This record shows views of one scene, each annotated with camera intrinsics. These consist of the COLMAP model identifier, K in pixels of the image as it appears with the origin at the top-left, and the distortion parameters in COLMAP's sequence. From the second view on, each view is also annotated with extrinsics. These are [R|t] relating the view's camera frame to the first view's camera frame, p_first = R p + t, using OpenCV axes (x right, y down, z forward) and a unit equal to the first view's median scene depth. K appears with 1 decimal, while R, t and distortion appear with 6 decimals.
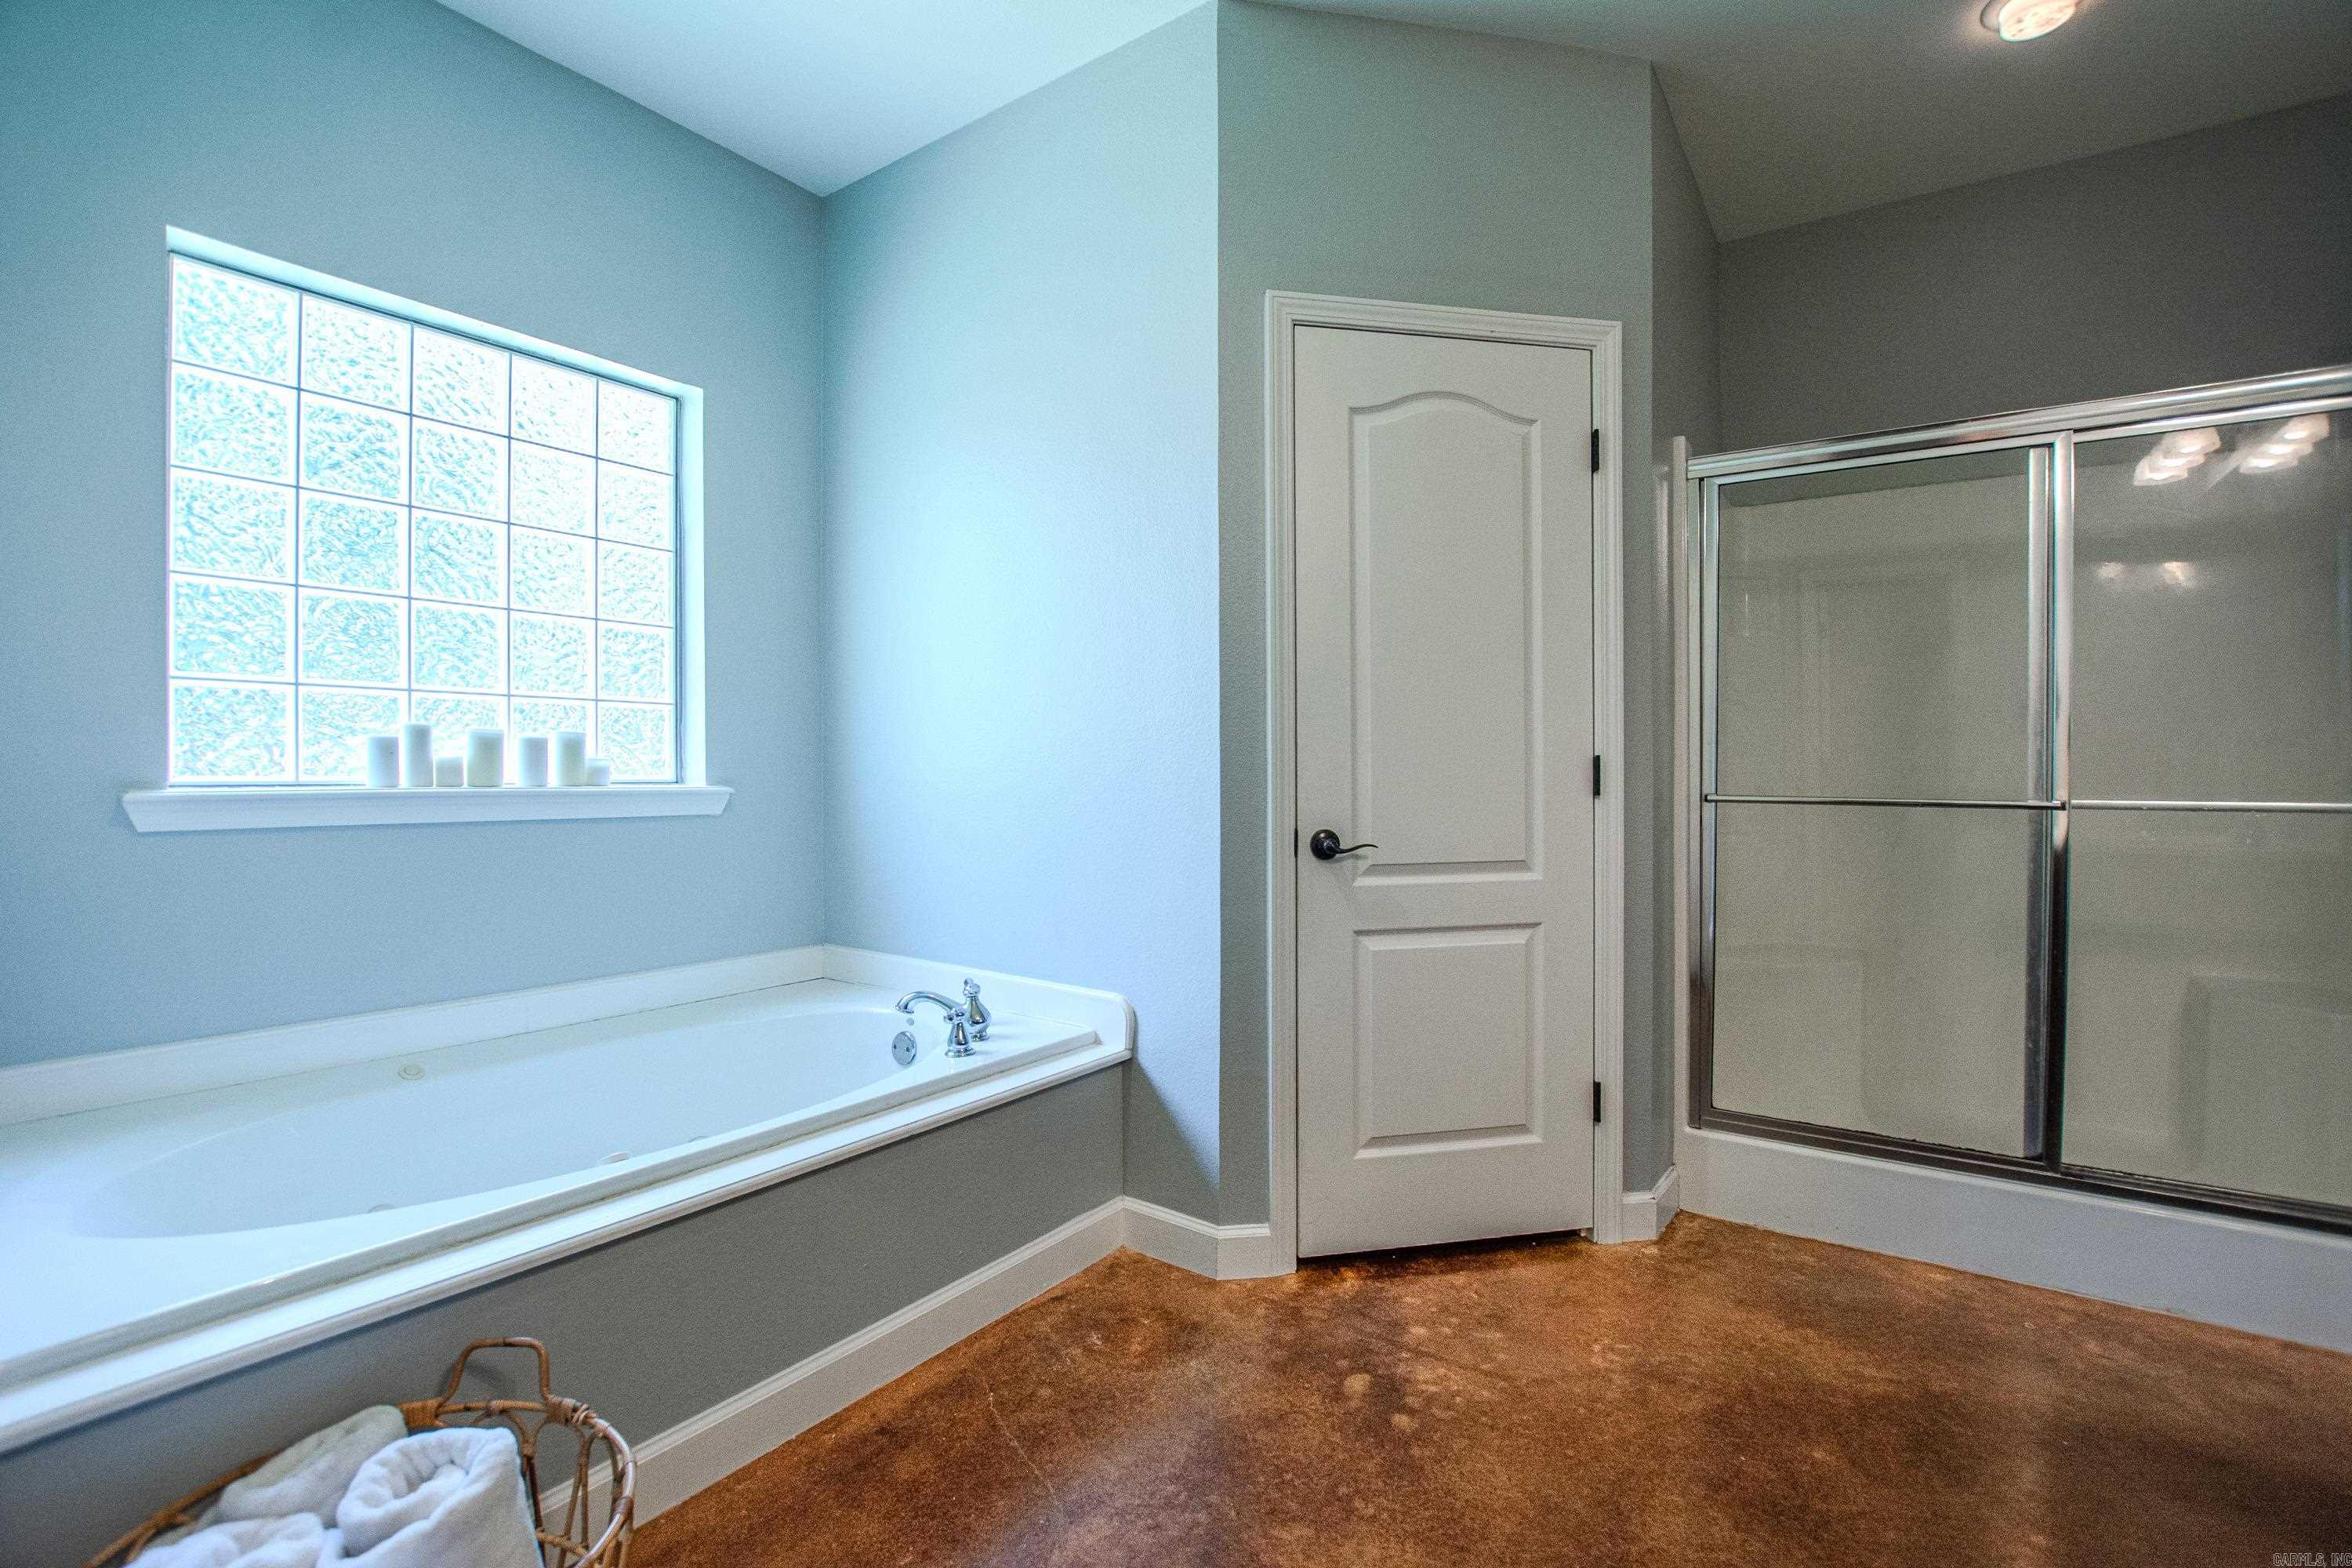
lens RADIAL K [[1045.4, 0, 1190.3], [0, 1045.4, 772.1], [0, 0, 1]] dist [-0.025824, 0.005976]
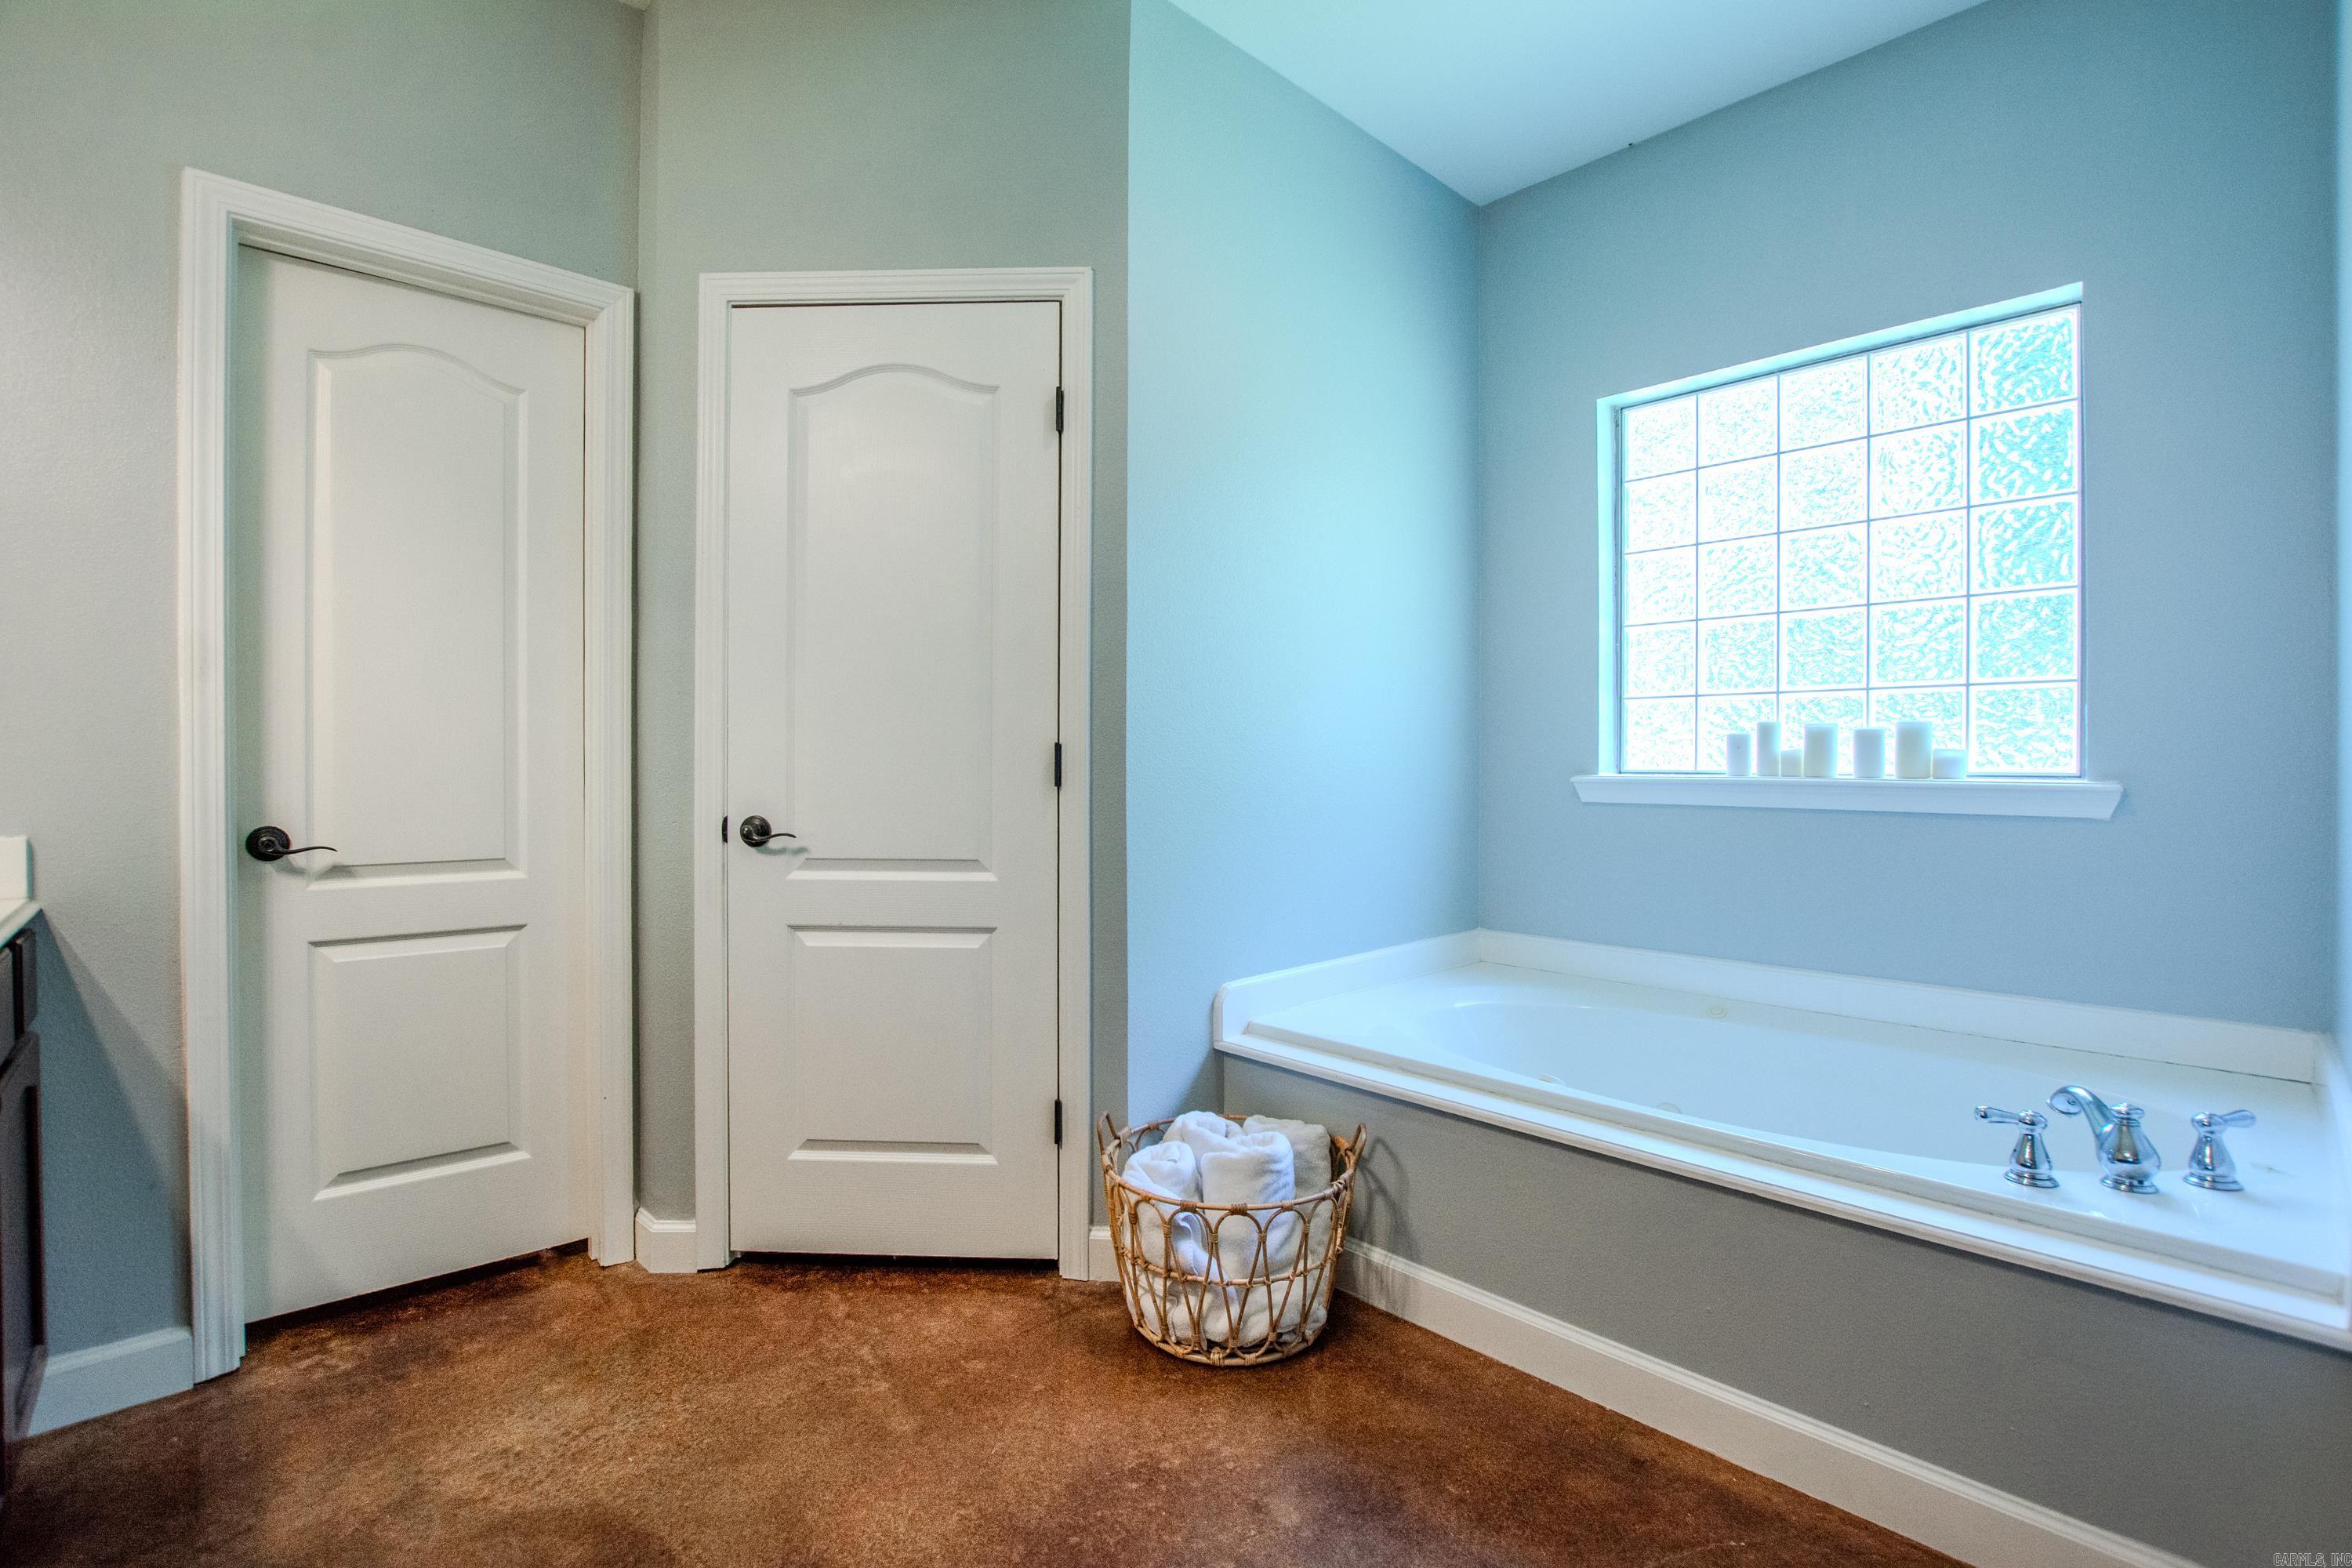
lens RADIAL K [[1045.4, 0, 1190.3], [0, 1045.4, 772.1], [0, 0, 1]] dist [-0.025824, 0.005976]
pose [[-0.166520, 0.007940, -0.986006, 0.489508], [-0.000694, 0.999966, 0.008169, 0.000887], [0.986038, 0.002045, -0.166509, 0.535755]]
